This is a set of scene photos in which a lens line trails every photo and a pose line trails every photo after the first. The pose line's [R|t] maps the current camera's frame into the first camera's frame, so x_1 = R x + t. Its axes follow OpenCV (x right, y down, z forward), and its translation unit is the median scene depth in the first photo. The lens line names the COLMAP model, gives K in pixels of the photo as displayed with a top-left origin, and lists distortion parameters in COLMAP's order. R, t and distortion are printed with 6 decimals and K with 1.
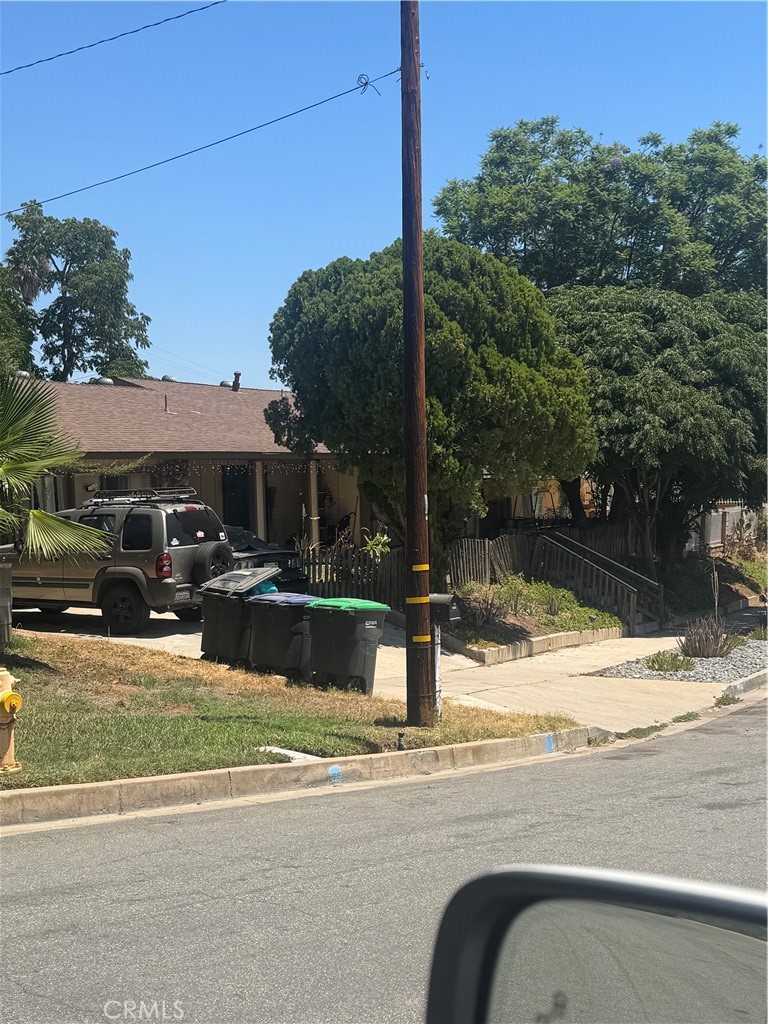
lens RADIAL K [[1390.6, 0, 383.7], [0, 1390.6, 511.7], [0, 0, 1]] dist [0.066447, 0.000000]
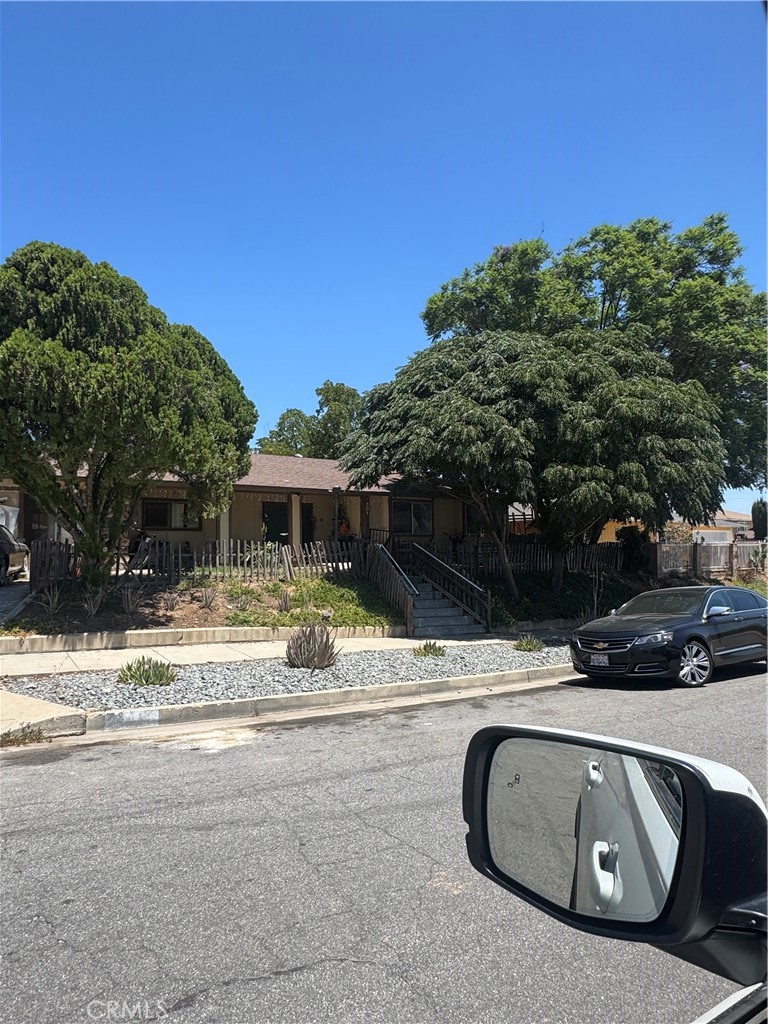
lens RADIAL K [[621.6, 0, 389.8], [0, 621.6, 509.7], [0, 0, 1]] dist [-0.003917, 0.004113]
pose [[0.878902, -0.018420, -0.476646, 0.392156], [-0.019973, 0.996957, -0.075357, 0.029198], [0.476584, 0.075751, 0.875859, 0.573462]]
